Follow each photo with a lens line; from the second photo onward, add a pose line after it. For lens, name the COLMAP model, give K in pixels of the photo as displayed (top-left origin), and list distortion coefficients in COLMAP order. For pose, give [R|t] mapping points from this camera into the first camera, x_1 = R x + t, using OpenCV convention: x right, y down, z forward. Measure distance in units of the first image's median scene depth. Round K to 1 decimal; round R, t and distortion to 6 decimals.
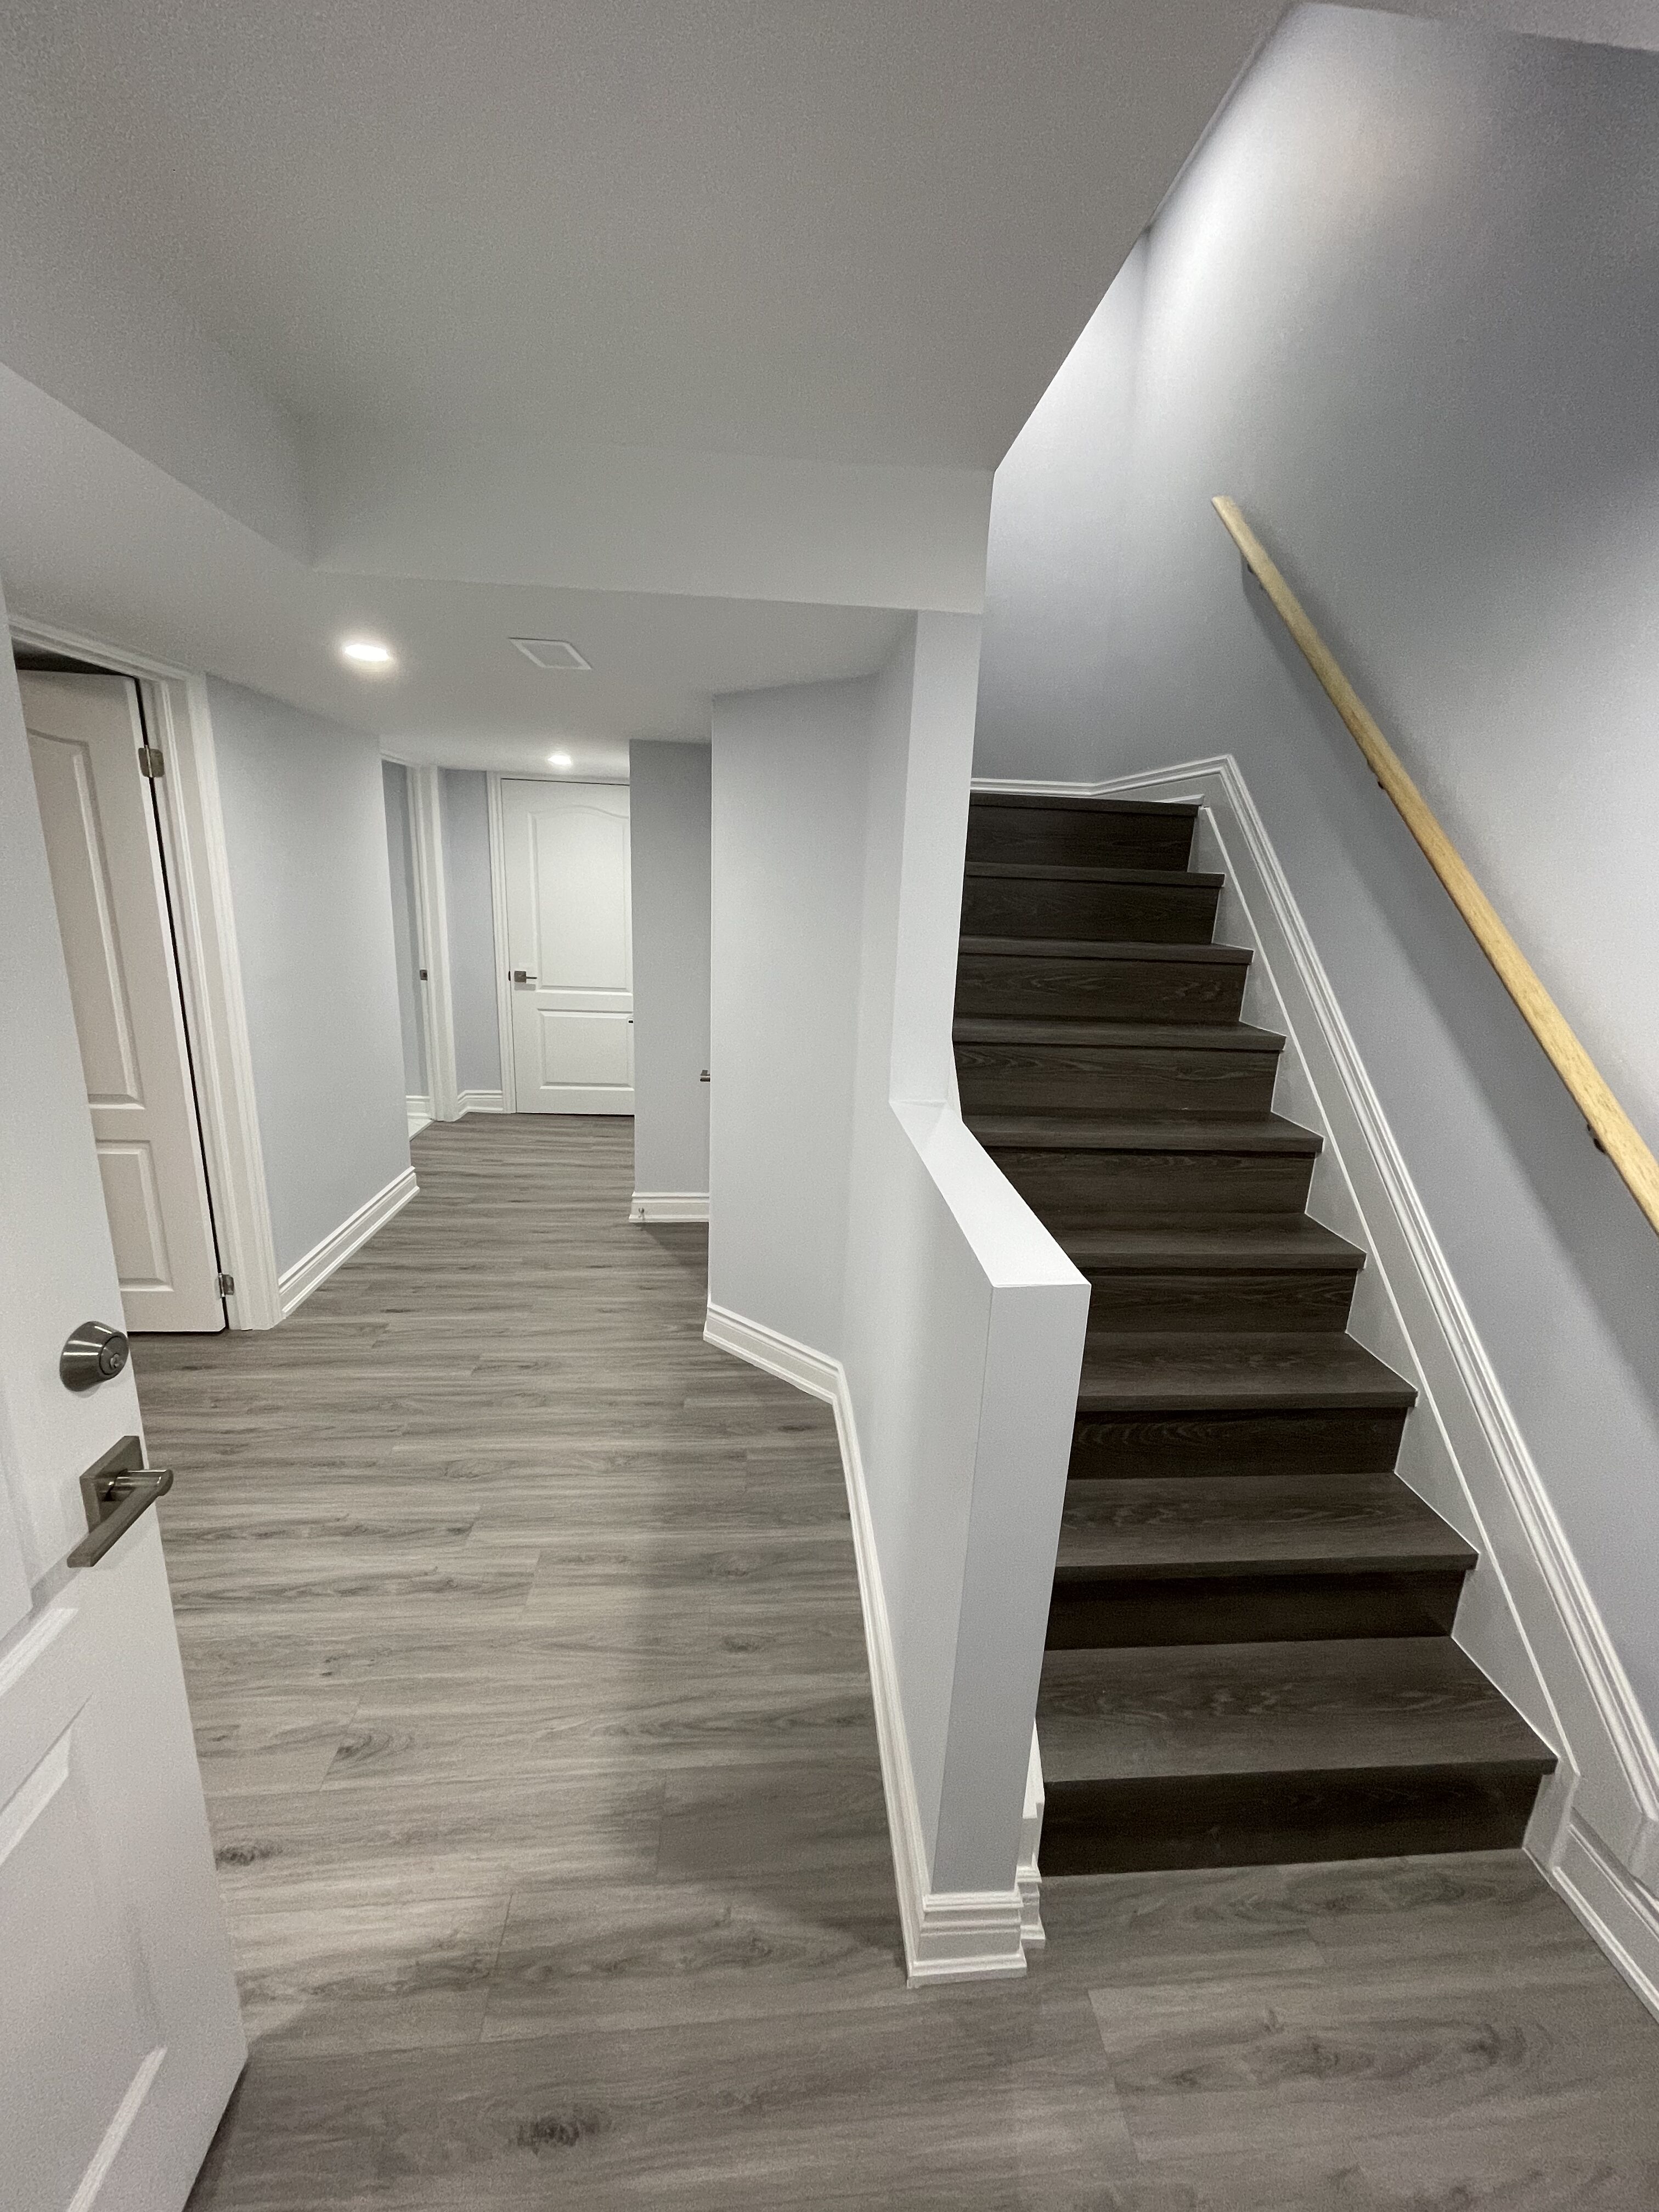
lens RADIAL K [[894.6, 0, 841.6], [0, 894.6, 1100.3], [0, 0, 1]] dist [-0.008740, 0.001721]
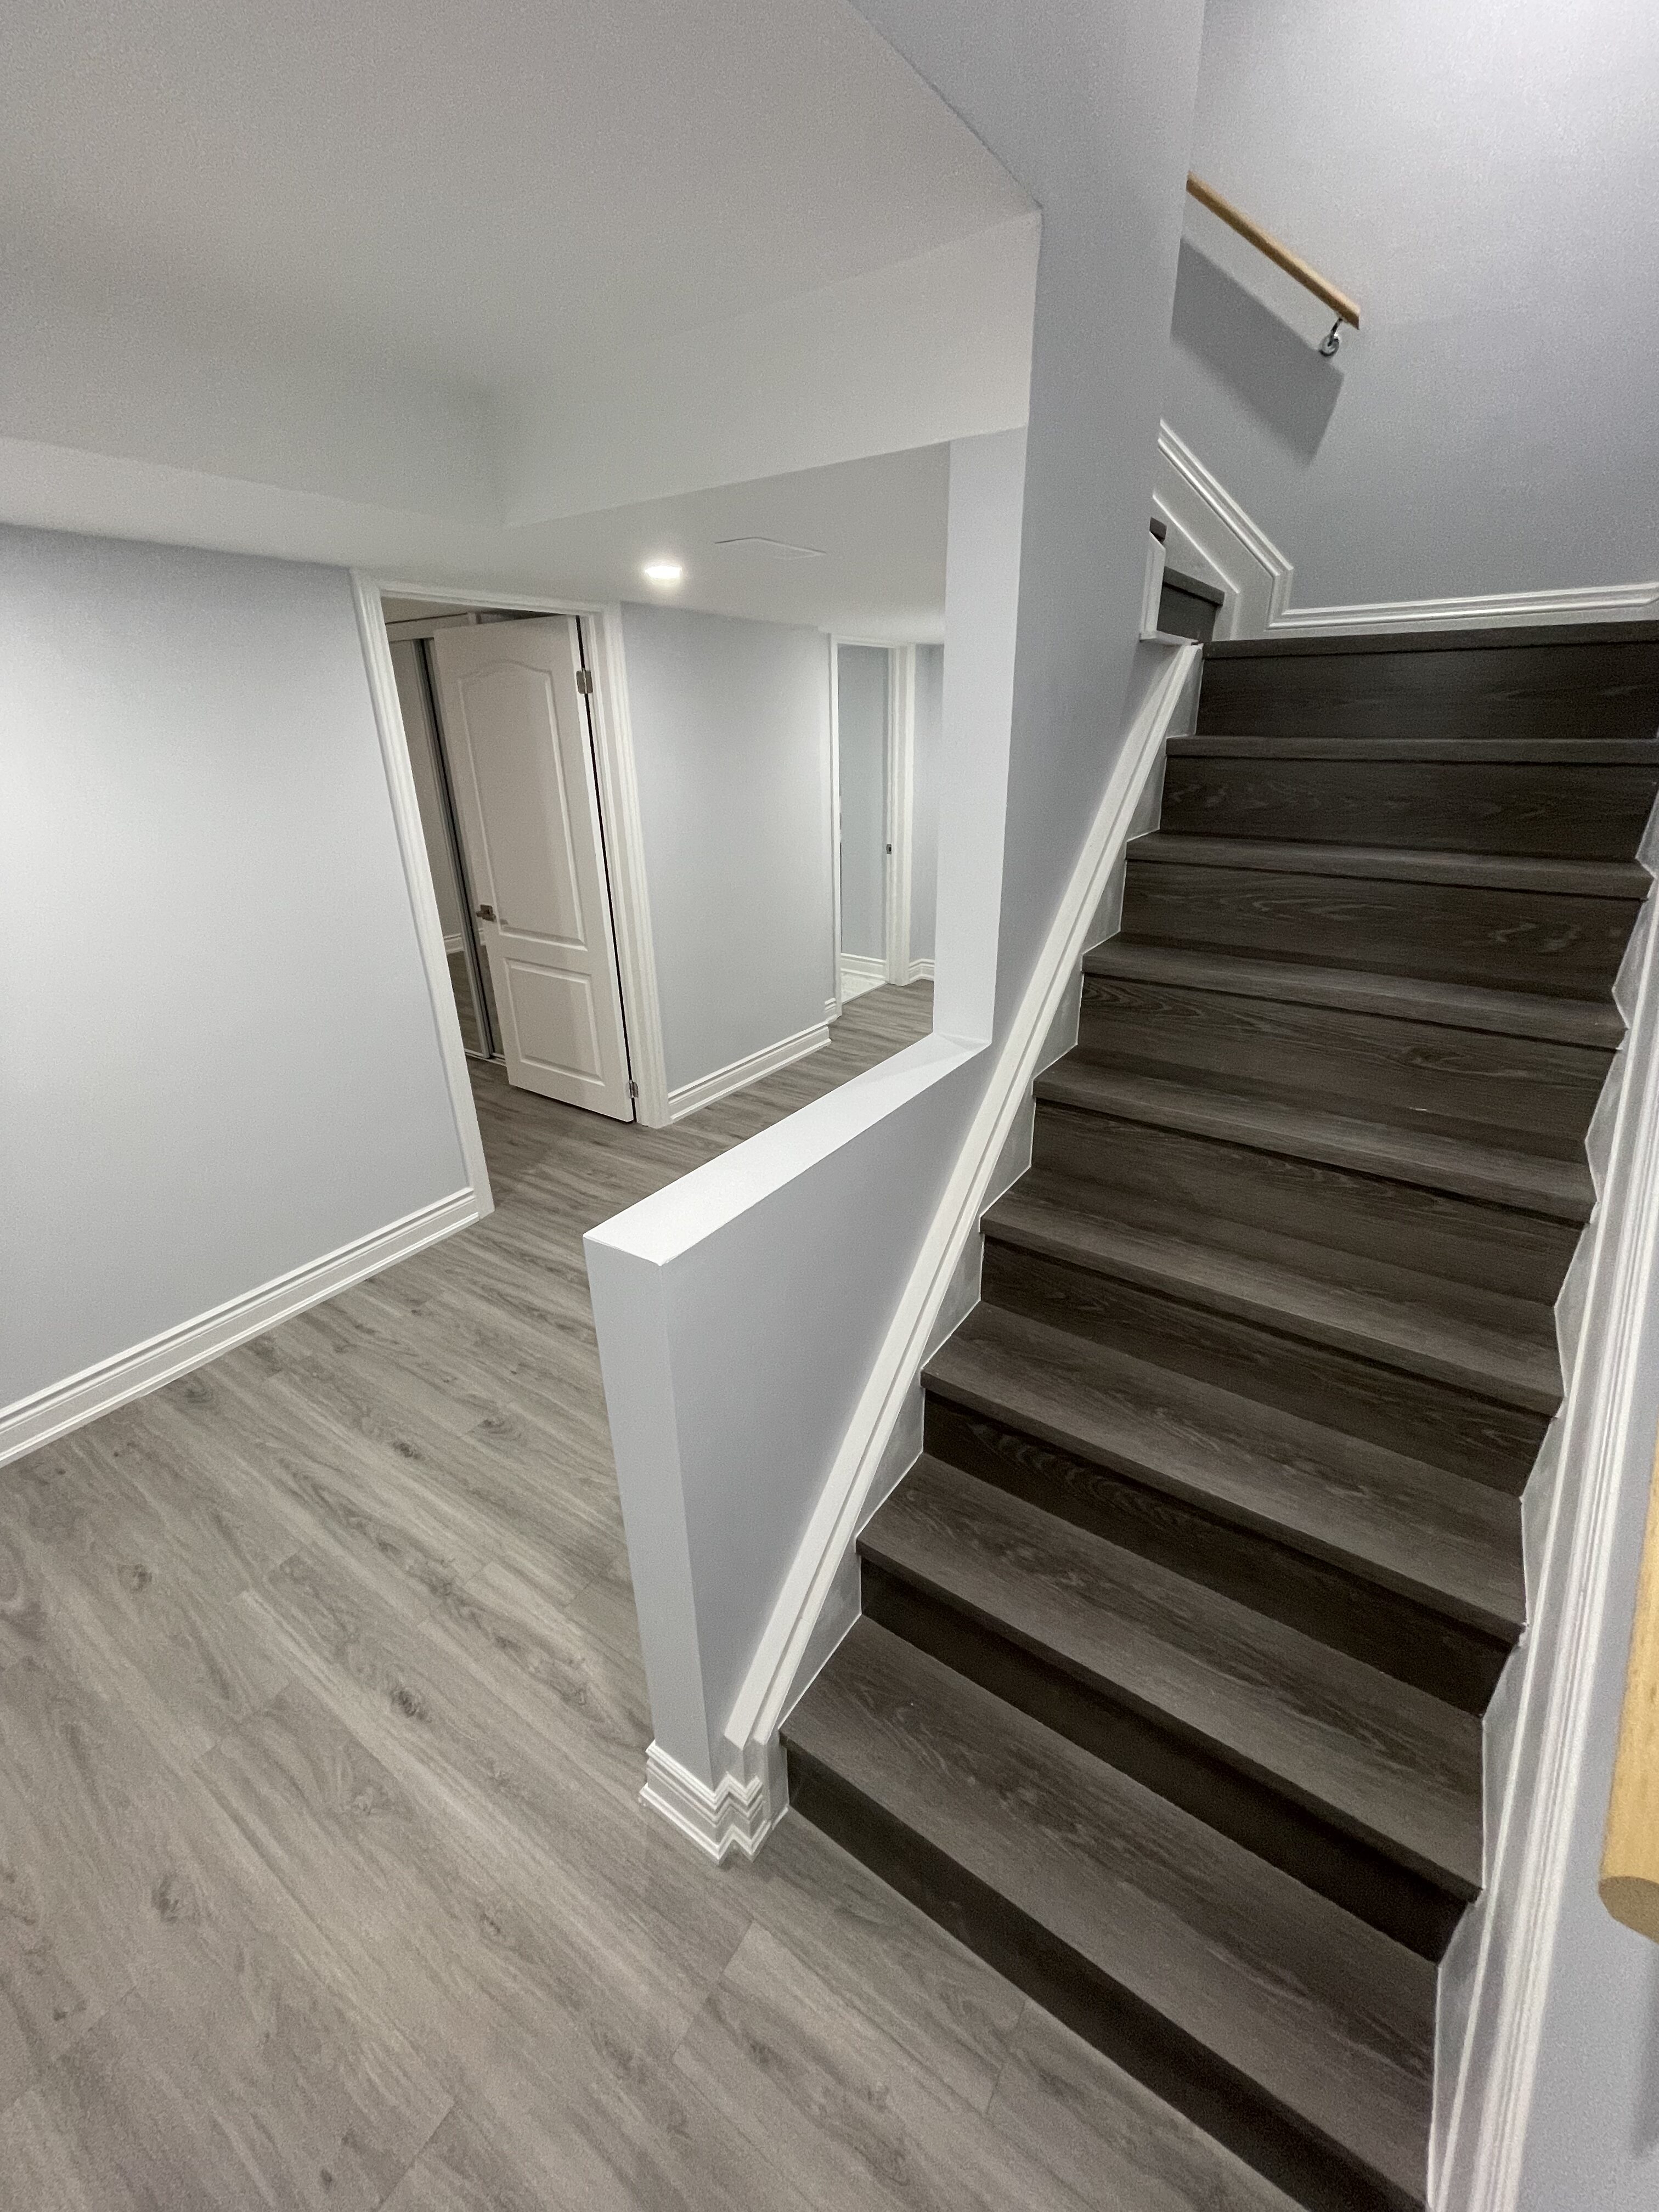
lens RADIAL K [[894.6, 0, 837.1], [0, 894.6, 1100.4], [0, 0, 1]] dist [-0.008740, 0.001721]
pose [[0.775127, 0.202313, -0.598537, 0.470958], [-0.113799, 0.976558, 0.182715, -0.075622], [0.621472, -0.073515, 0.779980, 0.198288]]
